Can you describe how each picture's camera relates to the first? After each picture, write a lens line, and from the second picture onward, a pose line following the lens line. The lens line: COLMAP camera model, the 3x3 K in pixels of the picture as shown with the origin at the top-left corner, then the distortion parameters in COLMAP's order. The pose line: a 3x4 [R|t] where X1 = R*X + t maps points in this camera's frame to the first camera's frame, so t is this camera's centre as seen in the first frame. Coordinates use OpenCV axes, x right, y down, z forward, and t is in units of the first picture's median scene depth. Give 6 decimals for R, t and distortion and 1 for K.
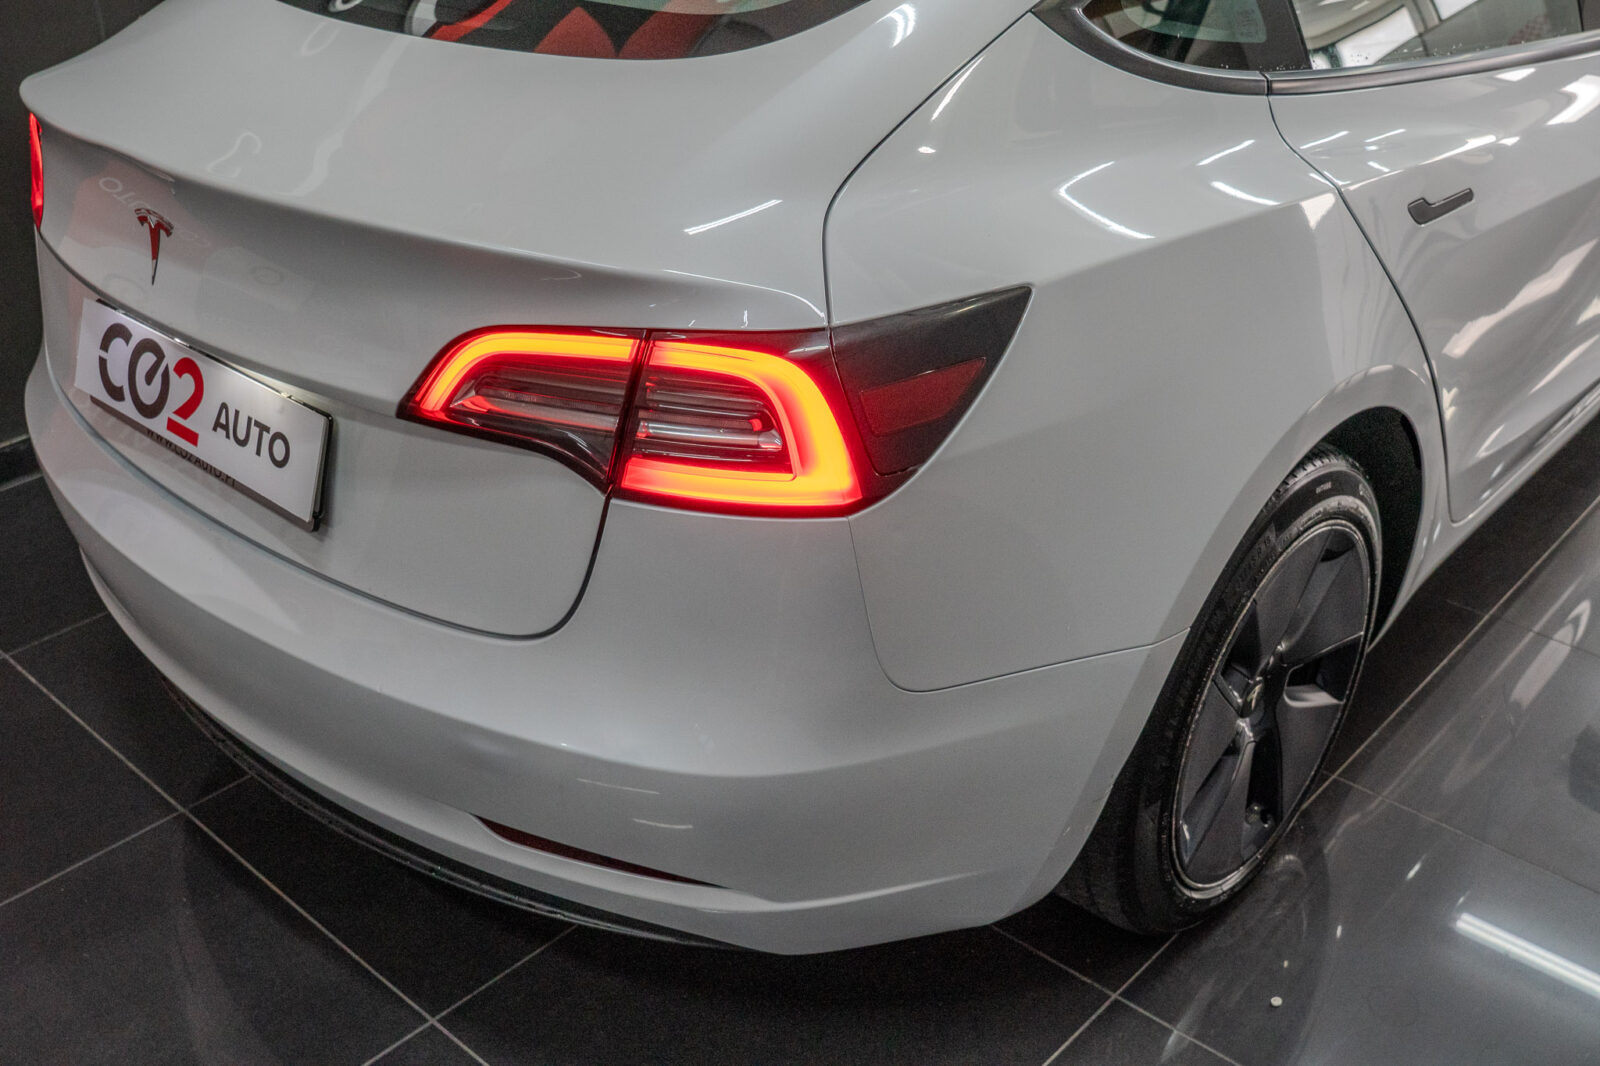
lens RADIAL K [[1670.3, 0, 800.0], [0, 1670.3, 533.0], [0, 0, 1]] dist [-0.144900, 0.016597]
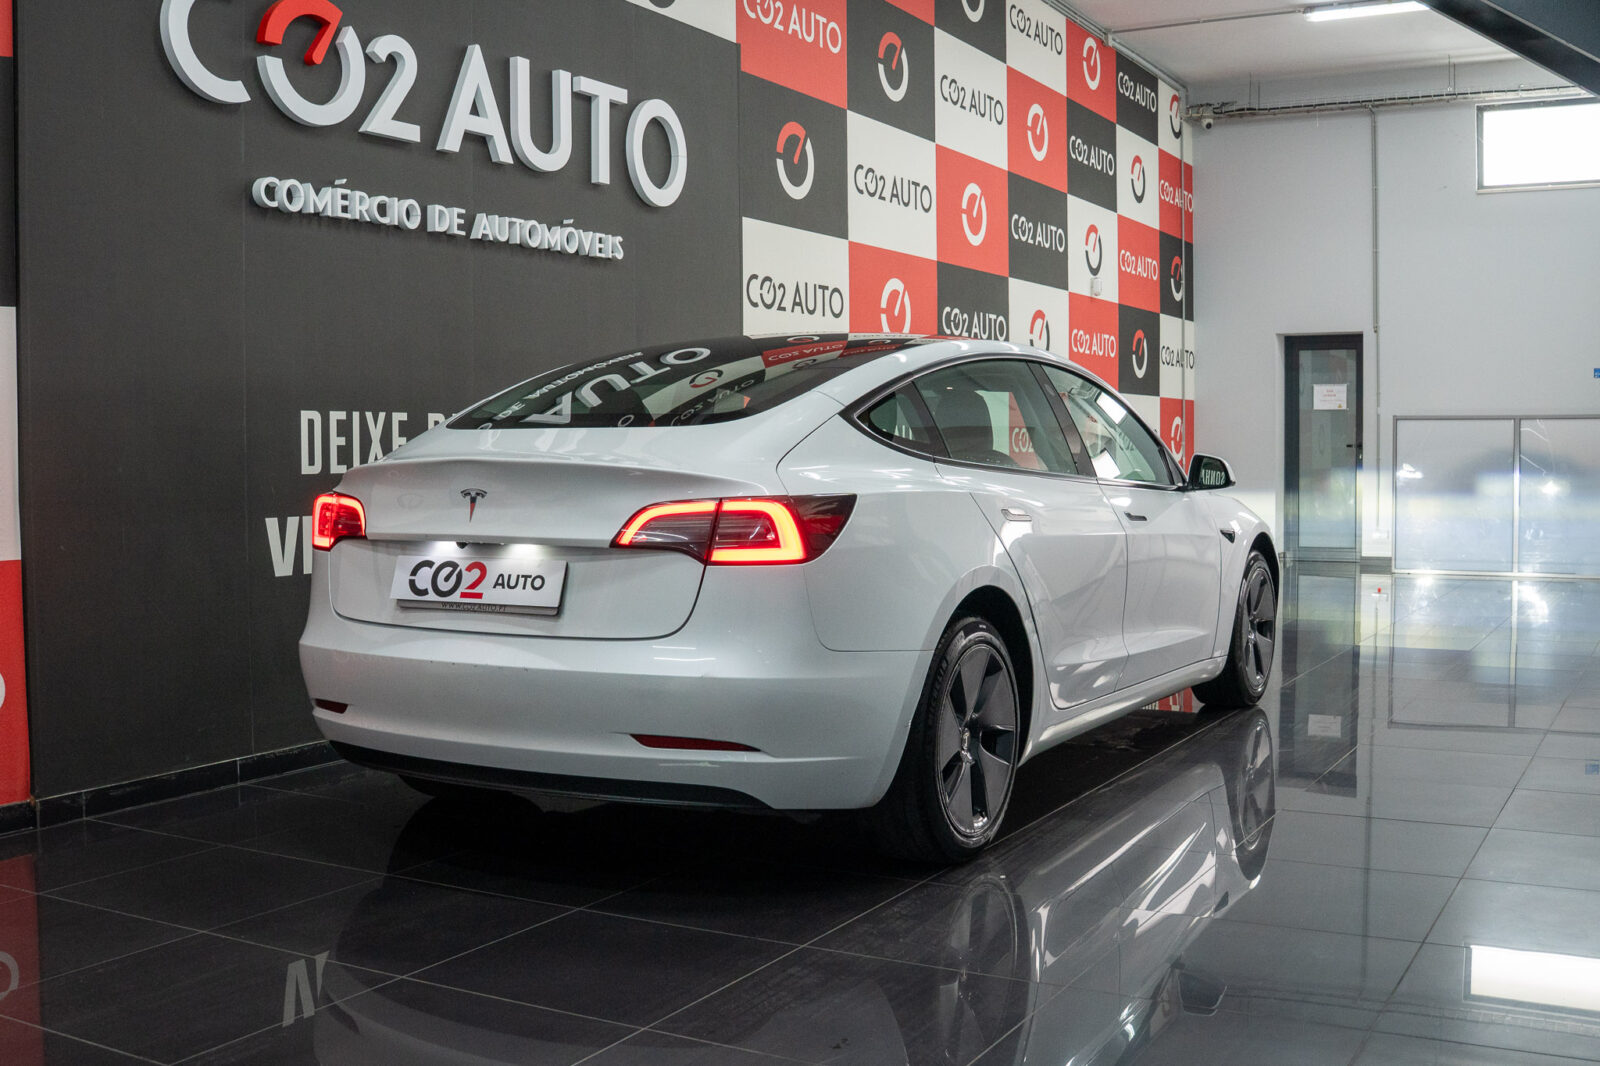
lens RADIAL K [[1670.3, 0, 800.0], [0, 1670.3, 533.0], [0, 0, 1]] dist [-0.144900, 0.016597]
pose [[0.974777, -0.010314, 0.222942, -0.517249], [0.109055, 0.893564, -0.435488, 1.007919], [-0.194721, 0.448817, 0.872151, -1.196665]]
